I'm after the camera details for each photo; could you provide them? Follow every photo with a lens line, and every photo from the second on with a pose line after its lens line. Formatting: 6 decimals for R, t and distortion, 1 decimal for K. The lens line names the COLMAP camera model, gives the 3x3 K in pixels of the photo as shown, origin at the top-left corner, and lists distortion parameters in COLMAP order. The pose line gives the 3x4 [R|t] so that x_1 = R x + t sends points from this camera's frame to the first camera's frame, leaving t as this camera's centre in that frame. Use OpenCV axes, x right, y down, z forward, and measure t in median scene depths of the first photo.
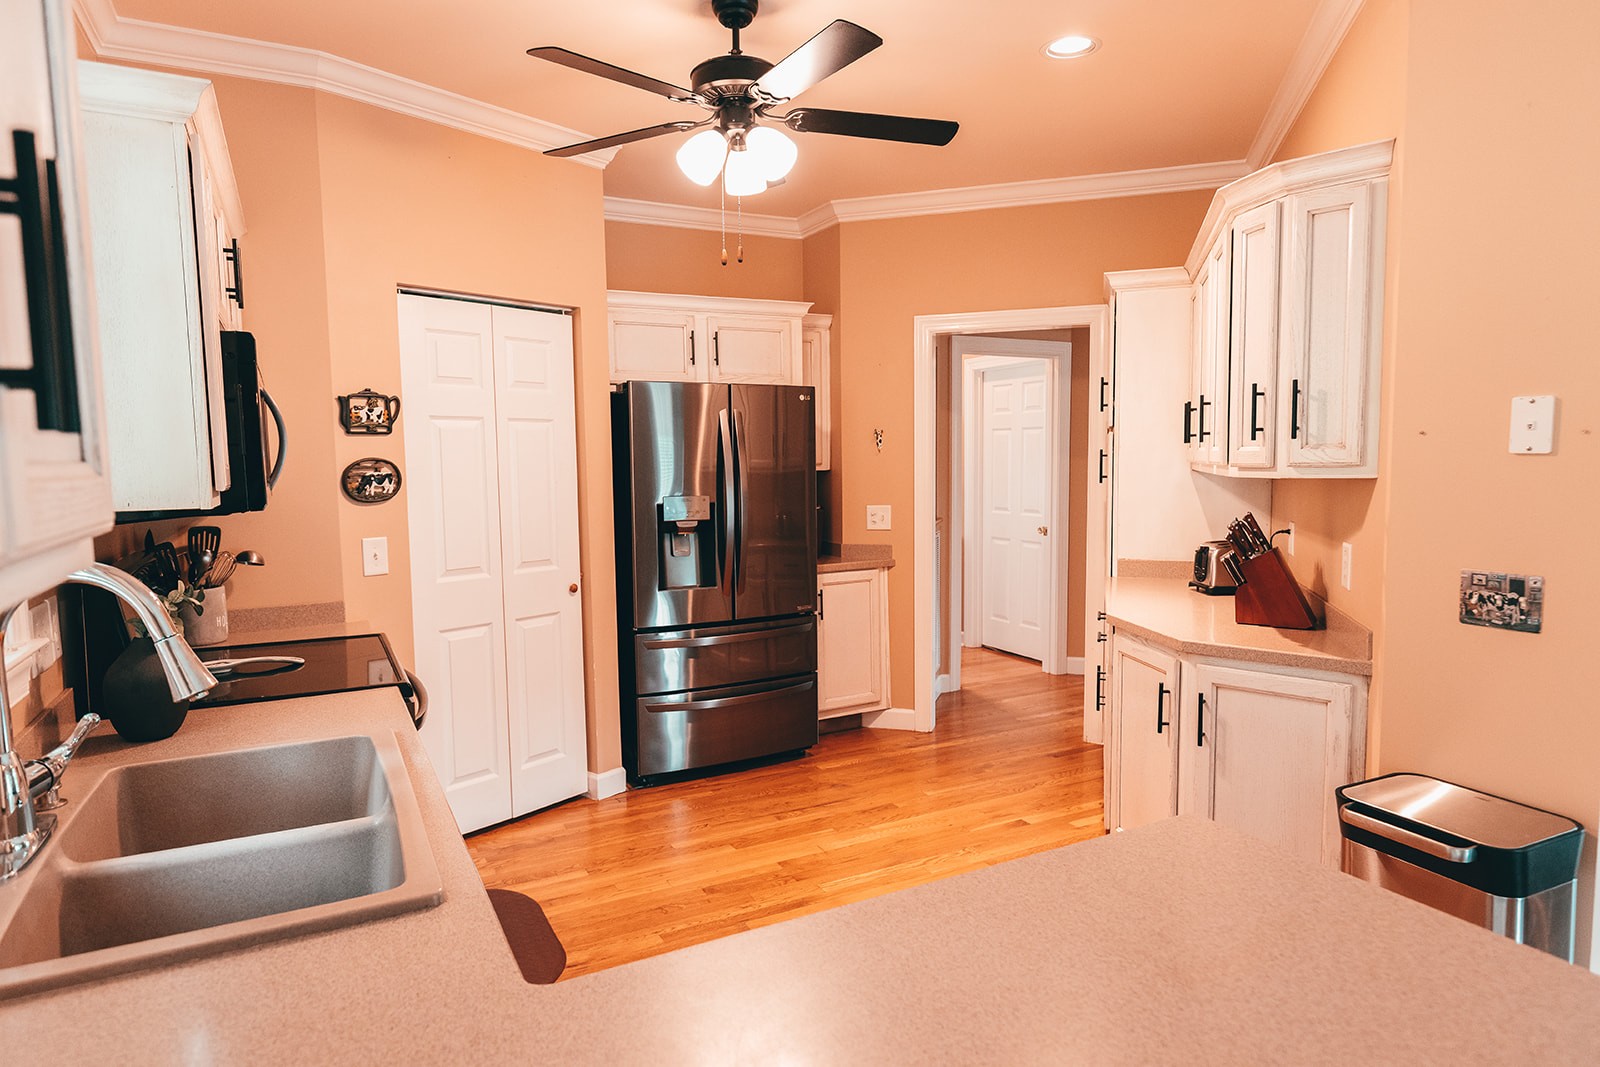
lens RADIAL K [[755.4, 0, 796.4], [0, 755.4, 534.6], [0, 0, 1]] dist [-0.000003, -0.000348]
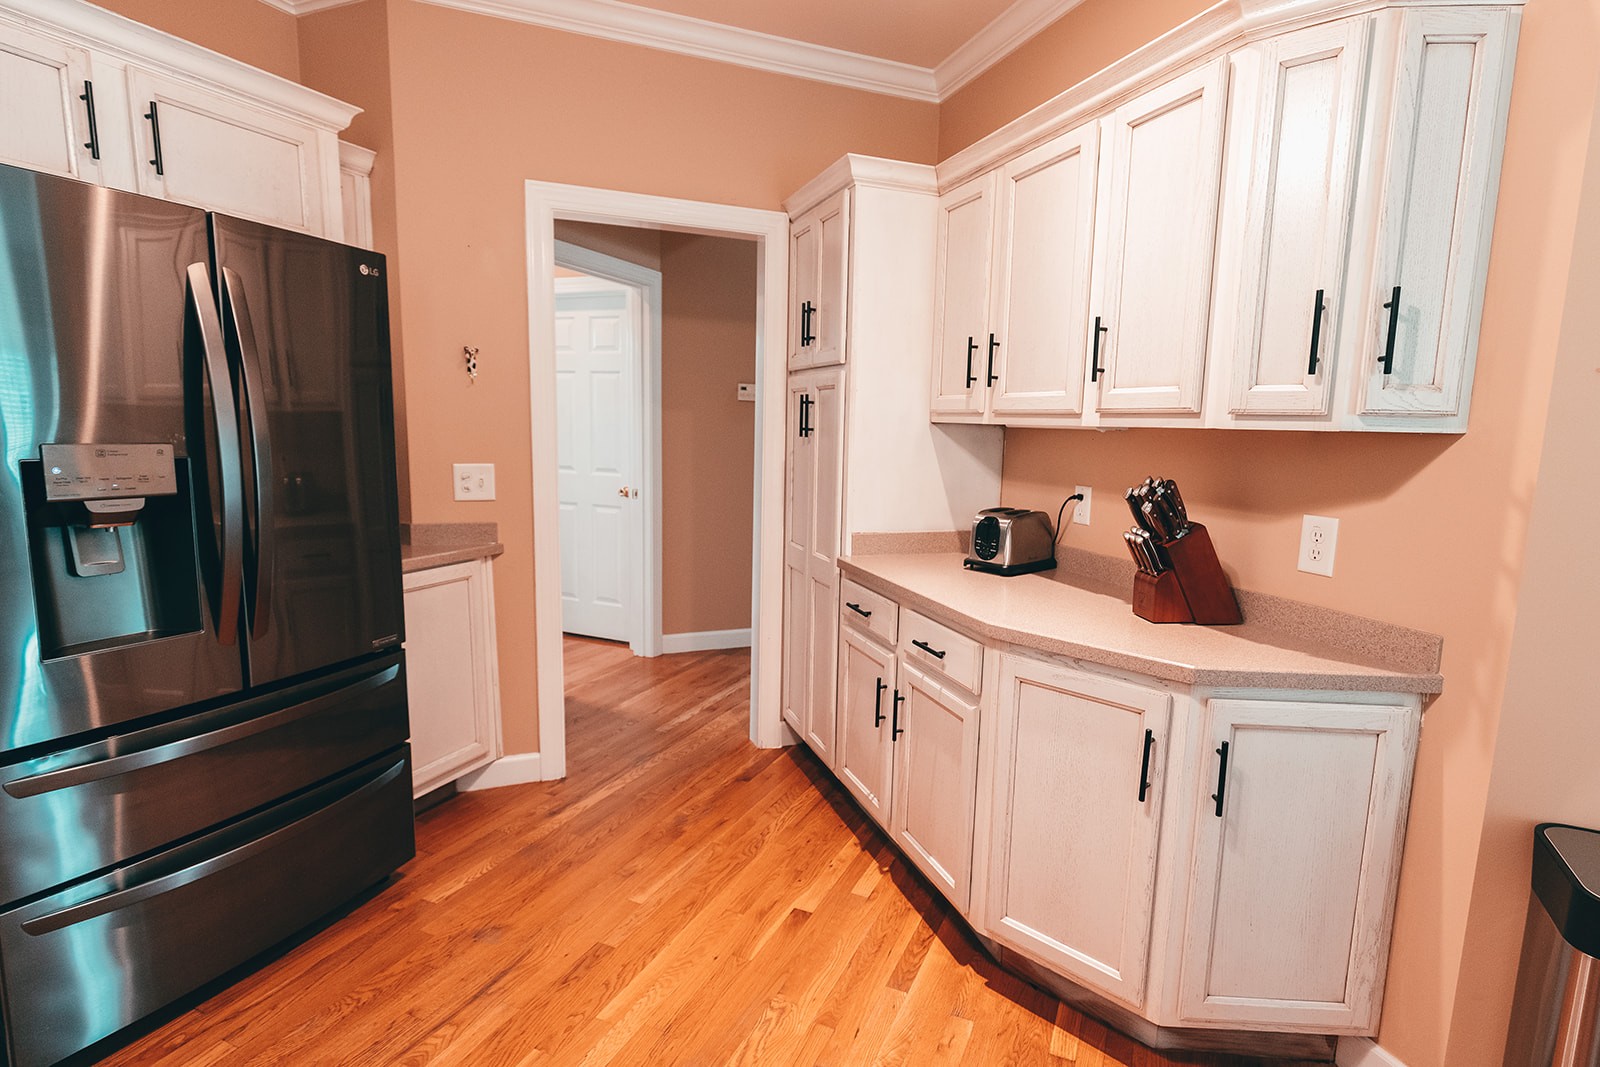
lens RADIAL K [[755.4, 0, 796.4], [0, 755.4, 534.6], [0, 0, 1]] dist [-0.000003, -0.000348]
pose [[0.786670, -0.055337, 0.614889, -0.099636], [0.020070, 0.997741, 0.064114, -0.016833], [-0.617048, -0.038095, 0.786003, 0.375994]]
